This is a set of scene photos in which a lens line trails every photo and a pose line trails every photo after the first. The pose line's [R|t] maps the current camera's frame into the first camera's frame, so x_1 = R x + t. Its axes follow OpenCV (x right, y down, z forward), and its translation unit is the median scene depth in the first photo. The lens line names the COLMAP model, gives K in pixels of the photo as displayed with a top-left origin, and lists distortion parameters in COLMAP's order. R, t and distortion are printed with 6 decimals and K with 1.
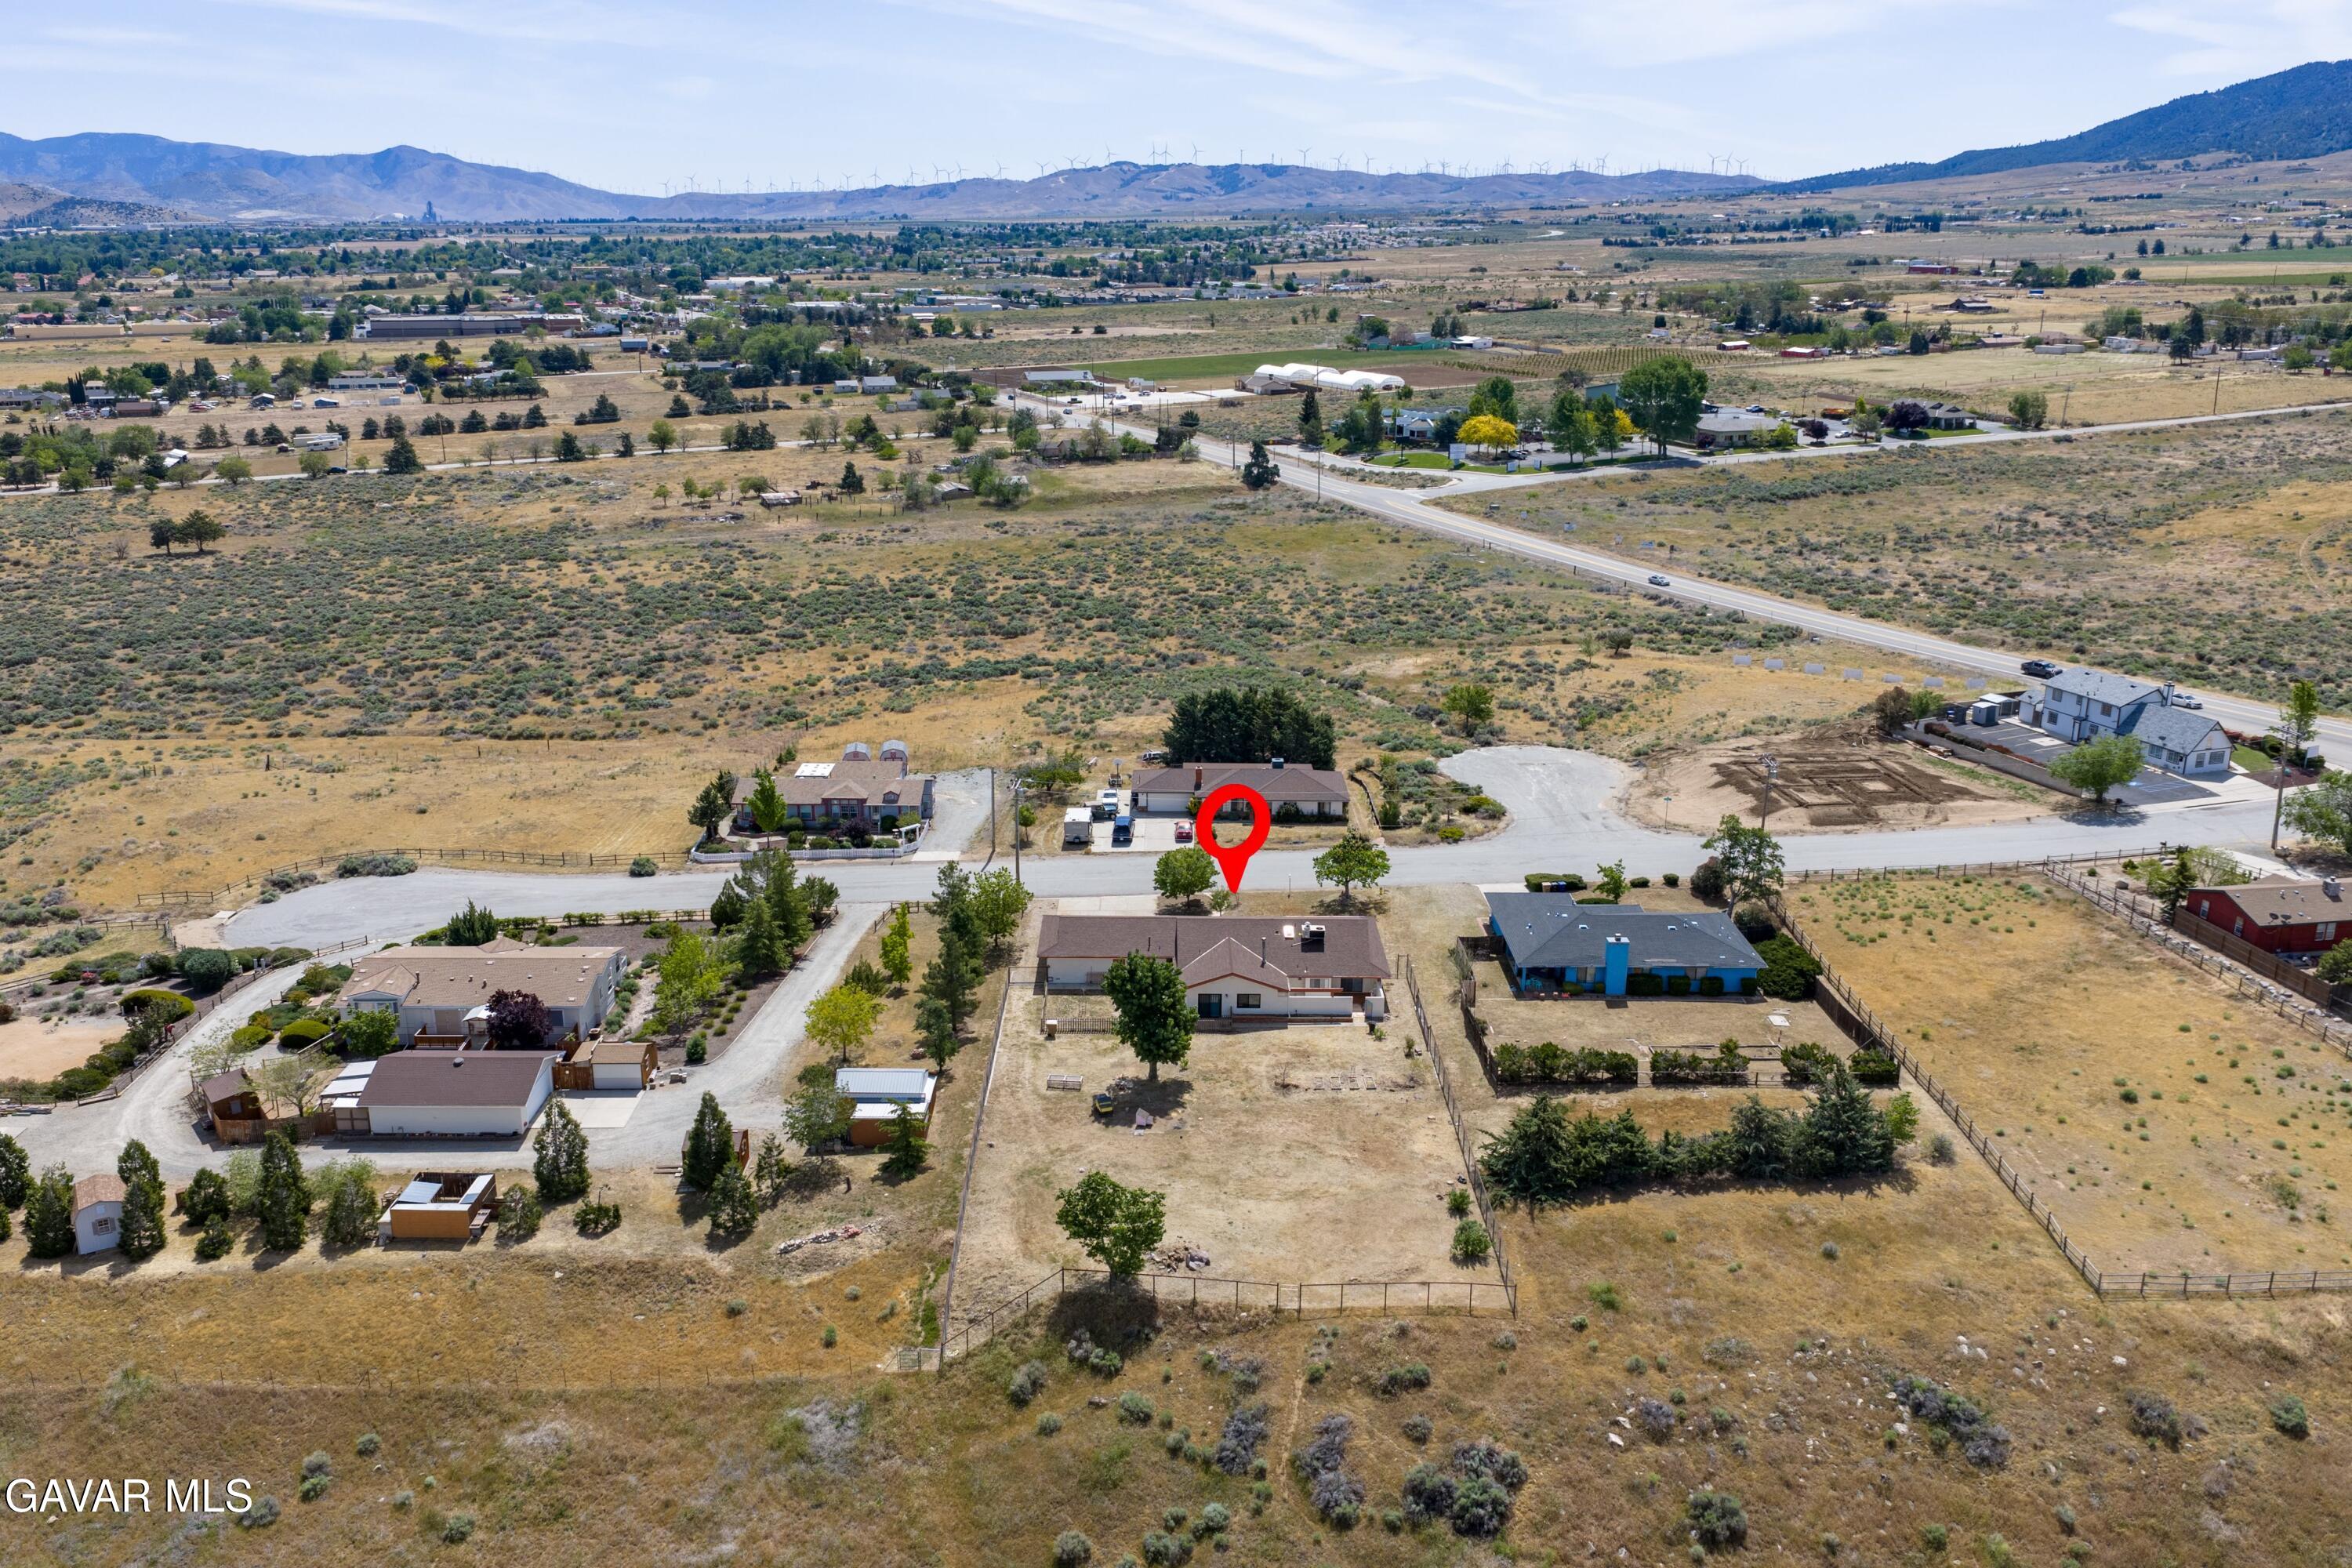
lens RADIAL K [[1928.0, 0, 1176.0], [0, 1928.0, 784.0], [0, 0, 1]] dist [0.046680, -0.111739]
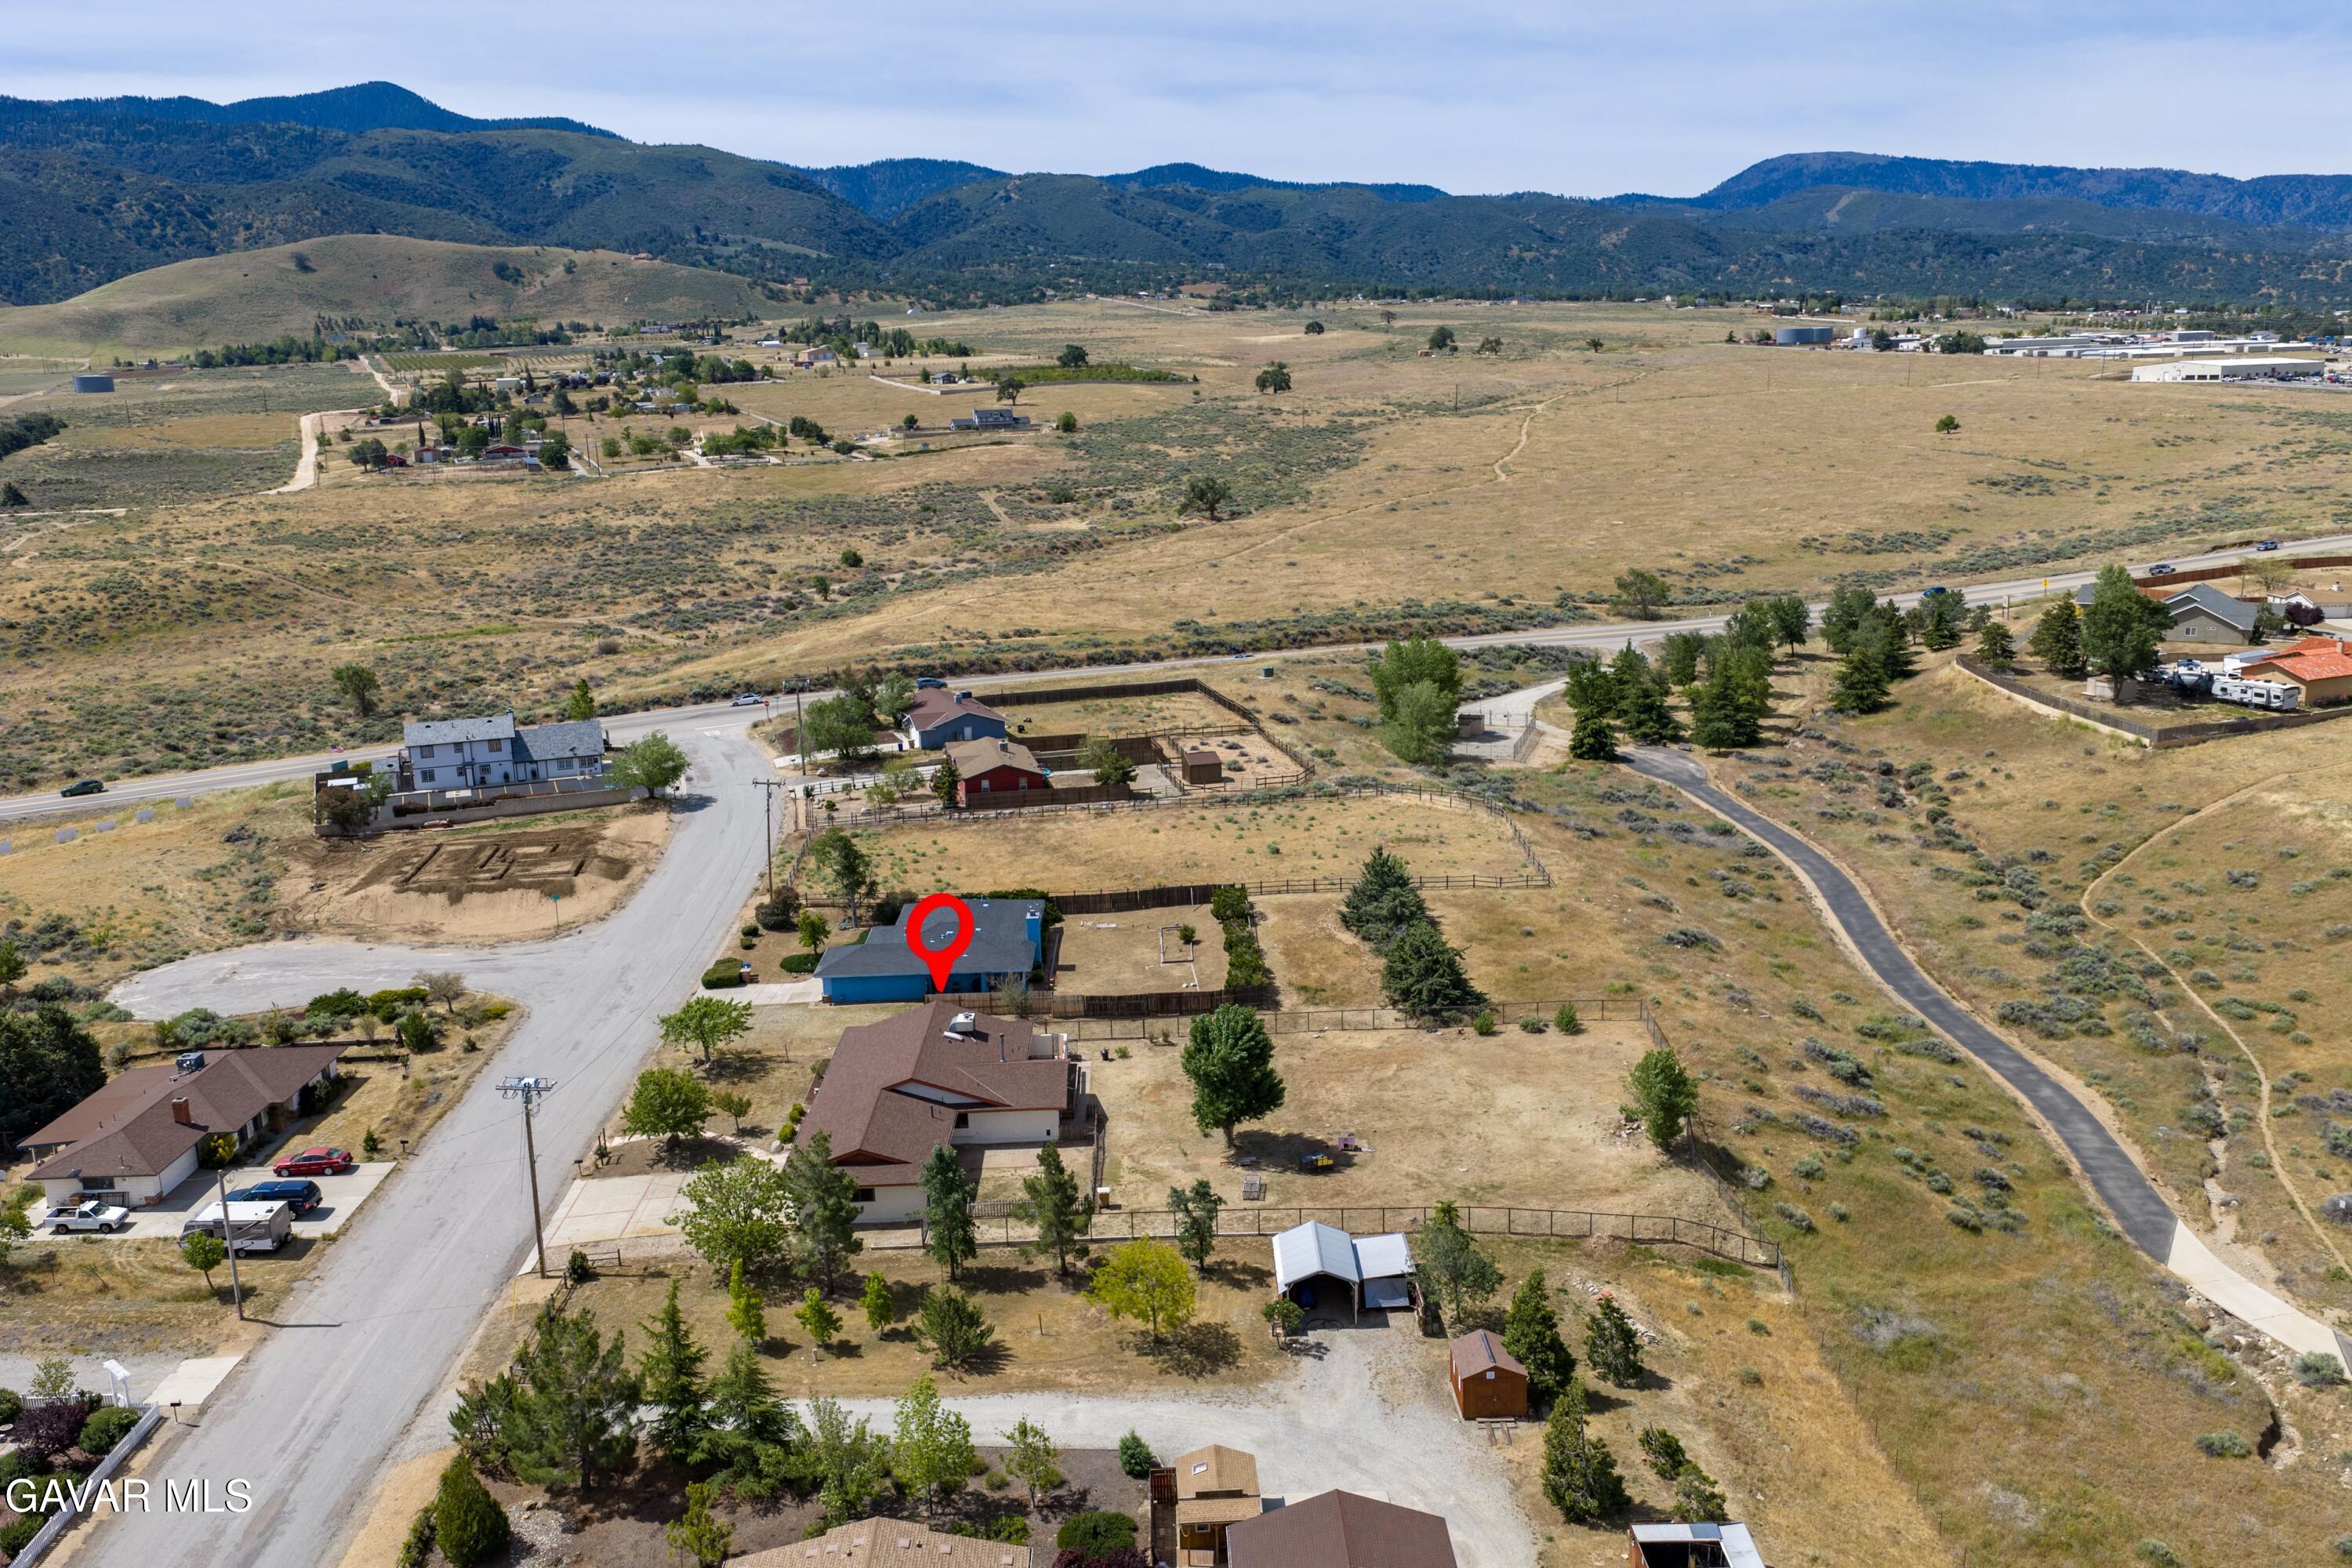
lens RADIAL K [[1948.7, 0, 1176.0], [0, 1948.7, 784.0], [0, 0, 1]] dist [0.014977, -0.021794]
pose [[-0.010043, -0.220595, 0.975314, -0.740464], [0.308285, 0.927169, 0.212880, -0.175010], [-0.951241, 0.302813, 0.058695, 0.808379]]
